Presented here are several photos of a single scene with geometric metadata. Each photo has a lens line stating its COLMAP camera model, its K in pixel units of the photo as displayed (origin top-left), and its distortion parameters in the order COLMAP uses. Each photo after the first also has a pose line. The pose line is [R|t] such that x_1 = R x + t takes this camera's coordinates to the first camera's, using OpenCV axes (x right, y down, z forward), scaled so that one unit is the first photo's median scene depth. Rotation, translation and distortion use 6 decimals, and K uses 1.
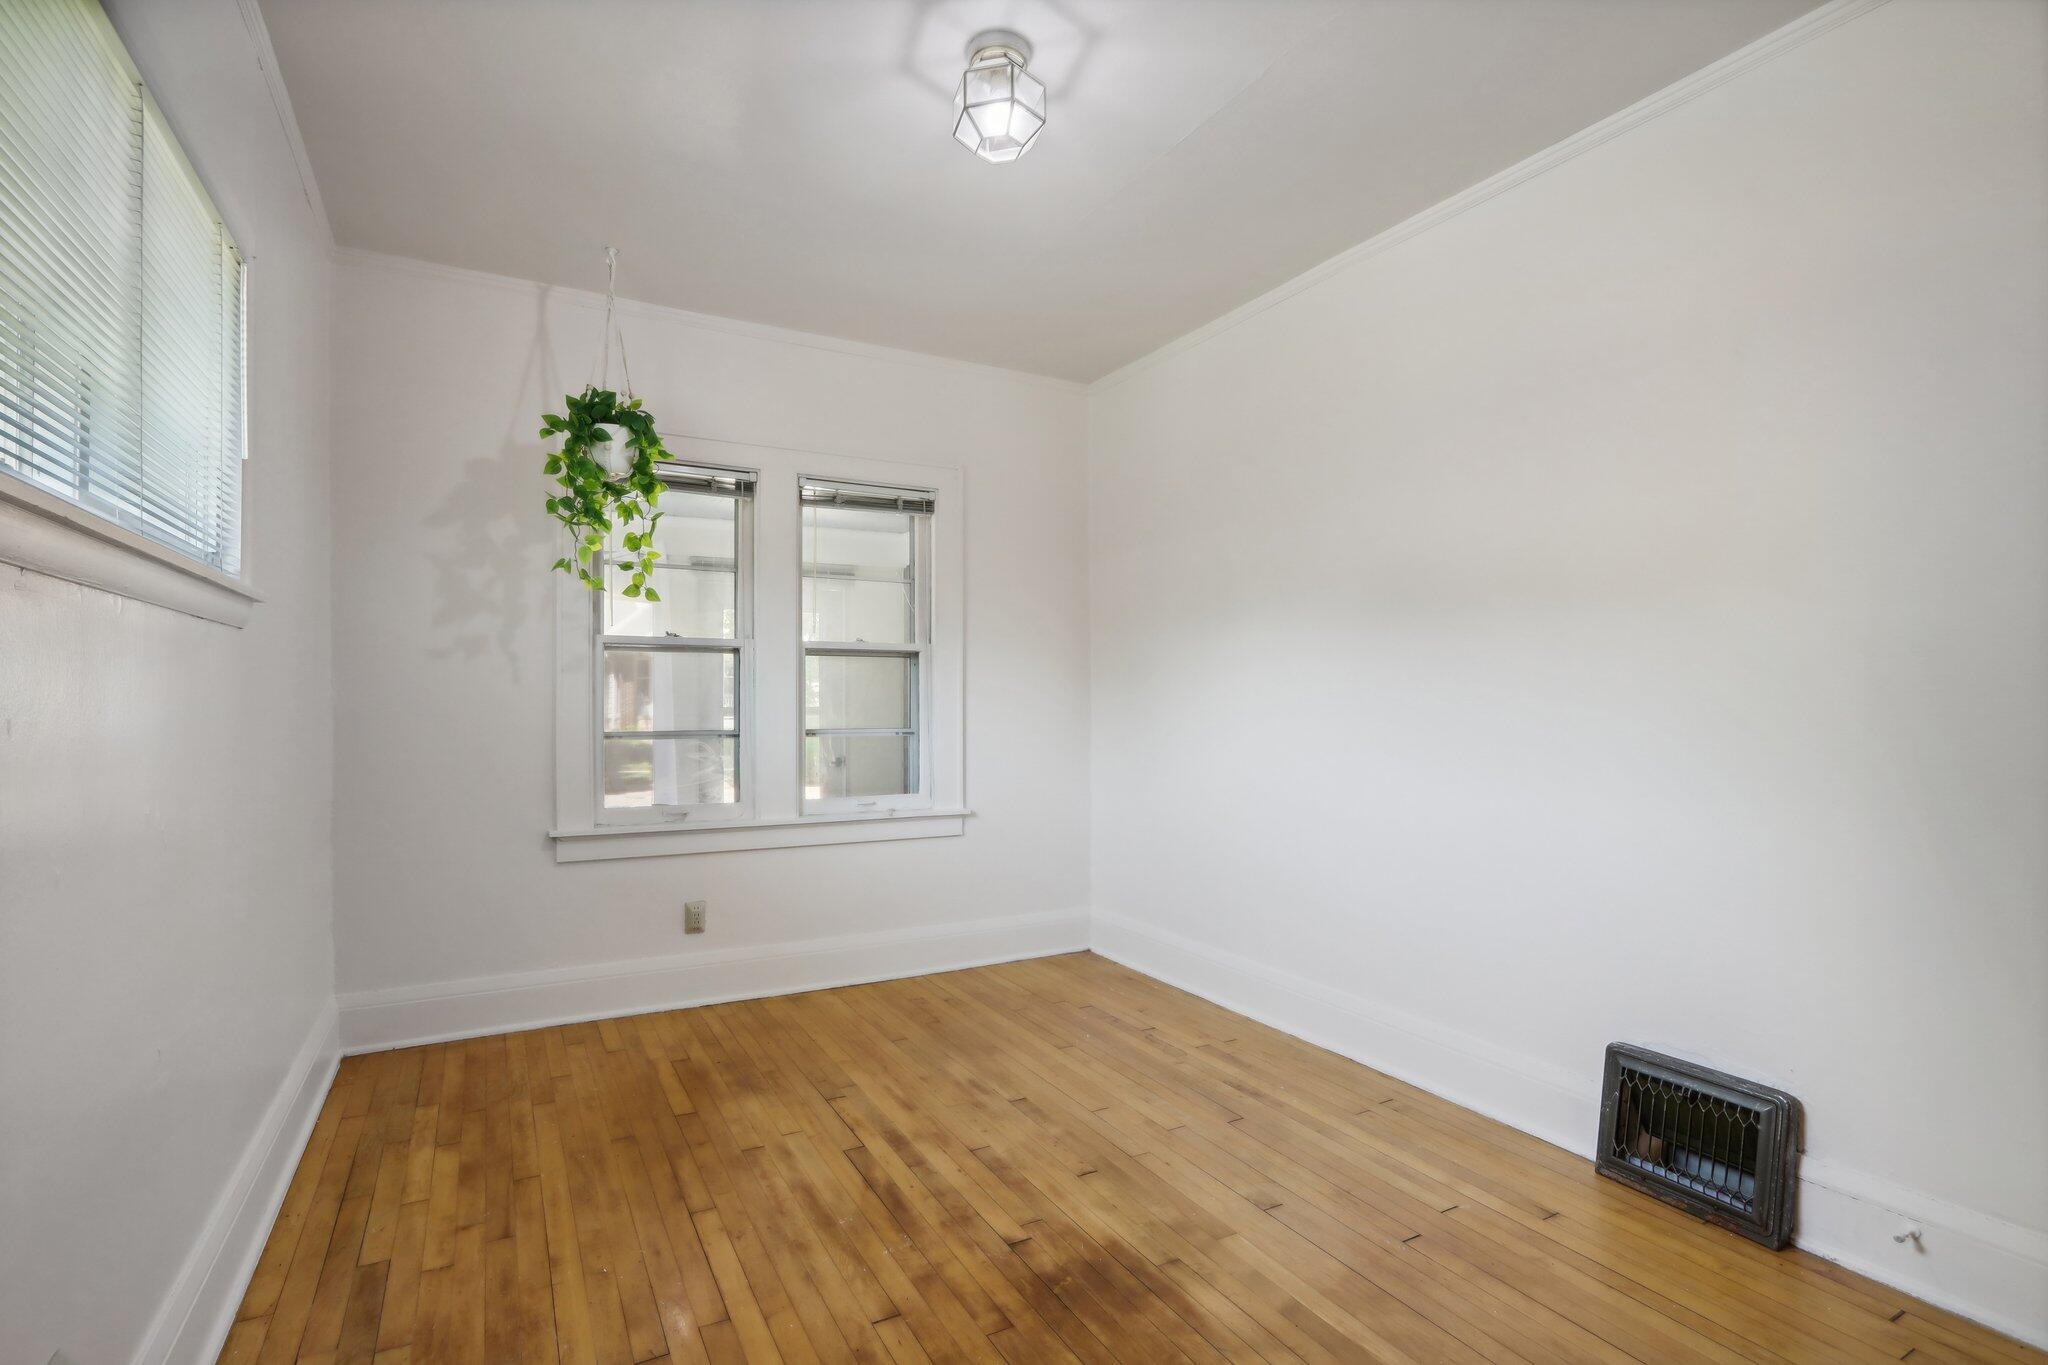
lens RADIAL K [[959.1, 0, 1018.2], [0, 959.1, 687.5], [0, 0, 1]] dist [-0.022178, 0.002259]
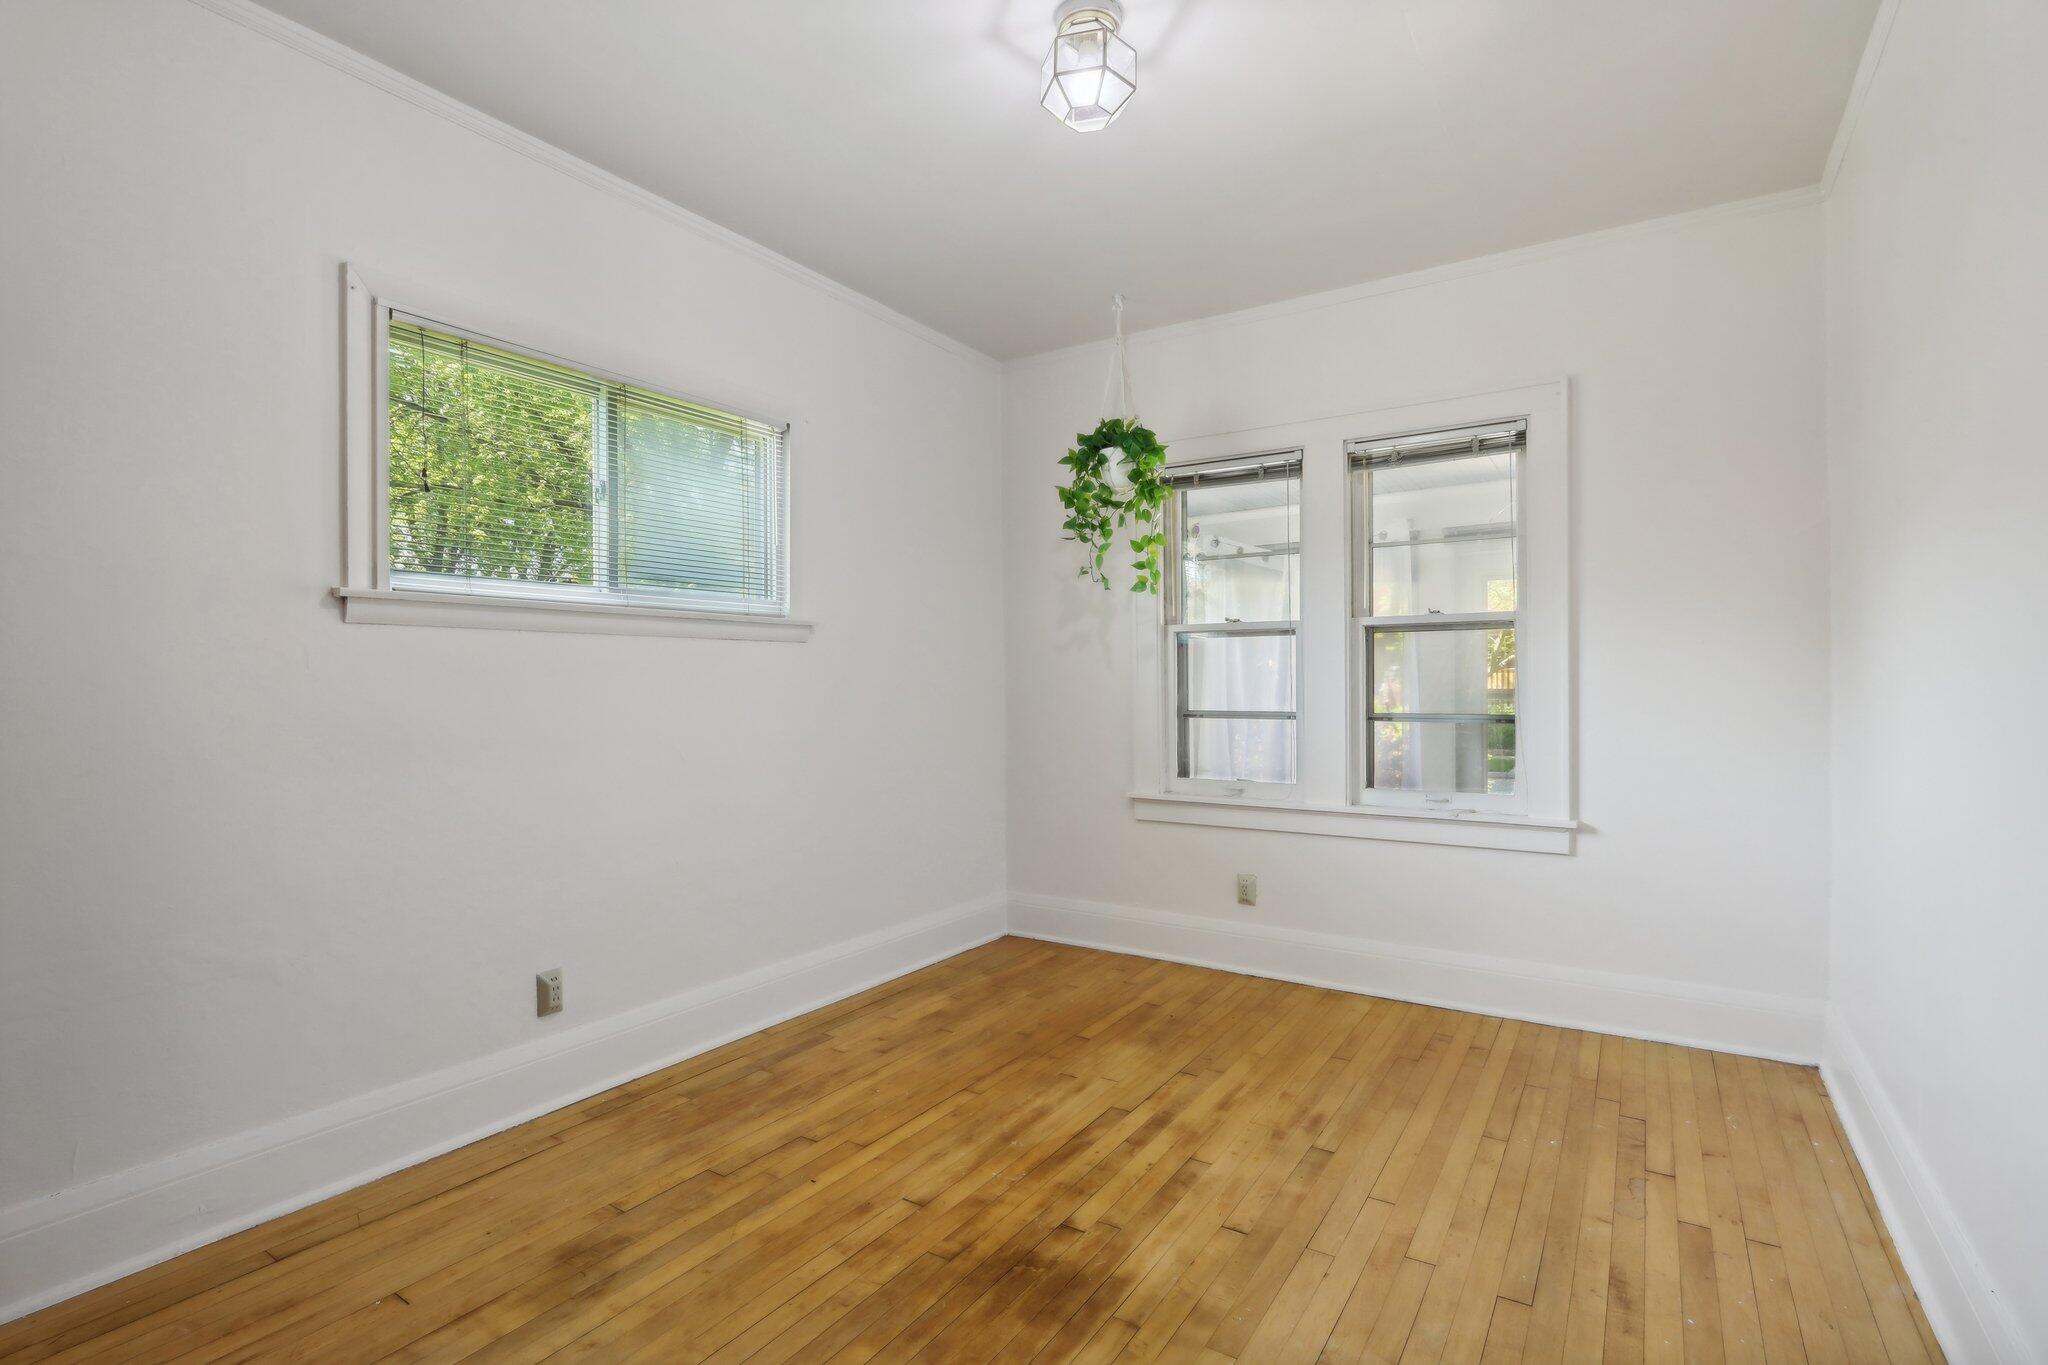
lens RADIAL K [[959.1, 0, 960.0], [0, 959.1, 682.1], [0, 0, 1]] dist [-0.022178, 0.002259]
pose [[0.452745, -0.004478, -0.891629, 0.569752], [0.017268, 0.999844, 0.003747, 0.004976], [0.891473, -0.017093, 0.452751, 0.310681]]
